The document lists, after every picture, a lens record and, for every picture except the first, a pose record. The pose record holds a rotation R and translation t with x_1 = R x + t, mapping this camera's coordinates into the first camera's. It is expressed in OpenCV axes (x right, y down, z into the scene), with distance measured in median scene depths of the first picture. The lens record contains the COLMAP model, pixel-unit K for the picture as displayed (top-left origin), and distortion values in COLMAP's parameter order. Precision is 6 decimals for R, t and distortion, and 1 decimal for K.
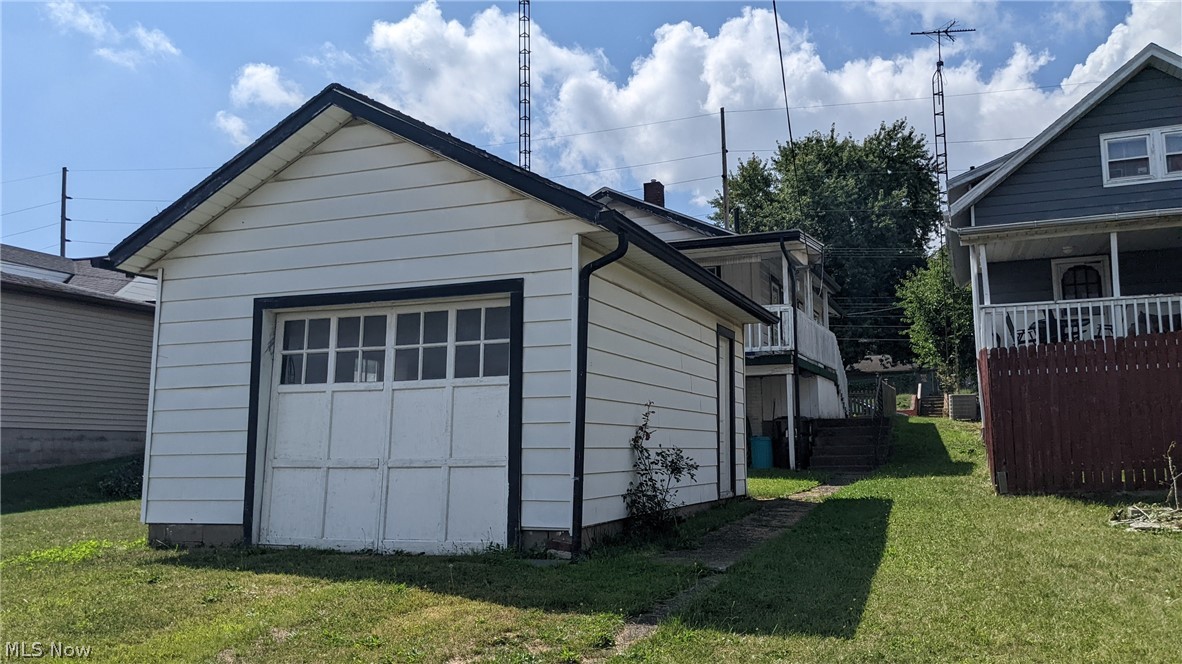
lens RADIAL K [[927.0, 0, 583.2], [0, 927.0, 330.3], [0, 0, 1]] dist [0.085537, -0.120092]
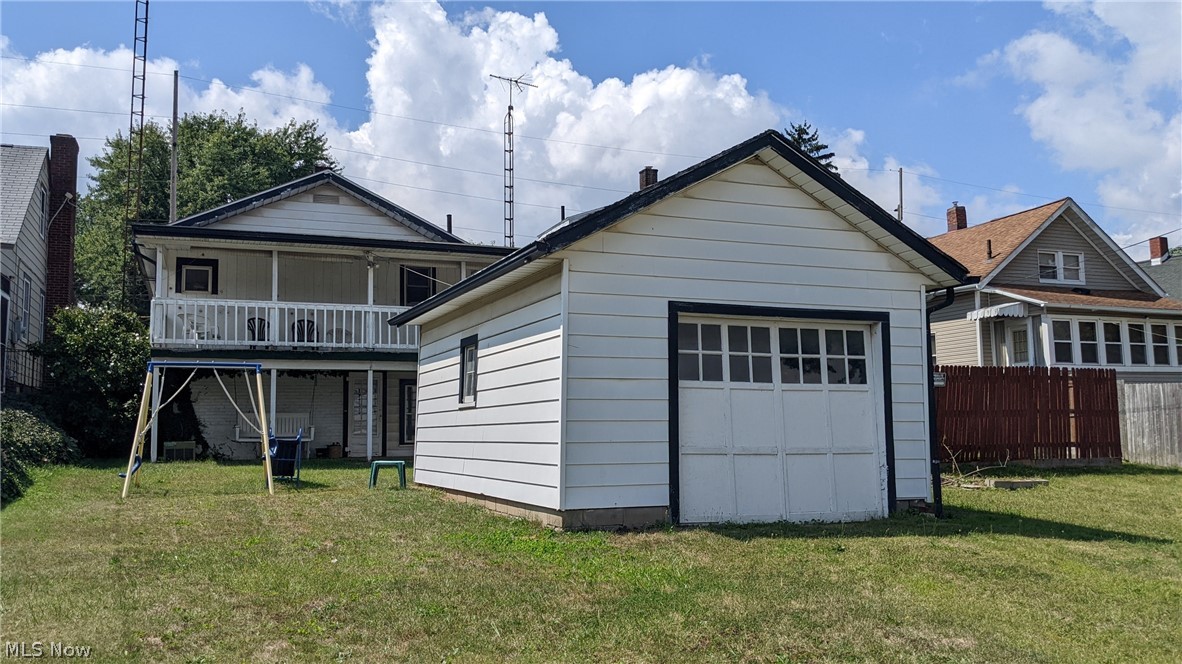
lens RADIAL K [[927.0, 0, 583.2], [0, 927.0, 330.3], [0, 0, 1]] dist [0.085537, -0.120092]
pose [[0.760675, 0.080089, 0.644173, -1.155194], [-0.085739, 0.996061, -0.022592, 0.034548], [-0.643445, -0.038046, 0.764546, 0.232992]]
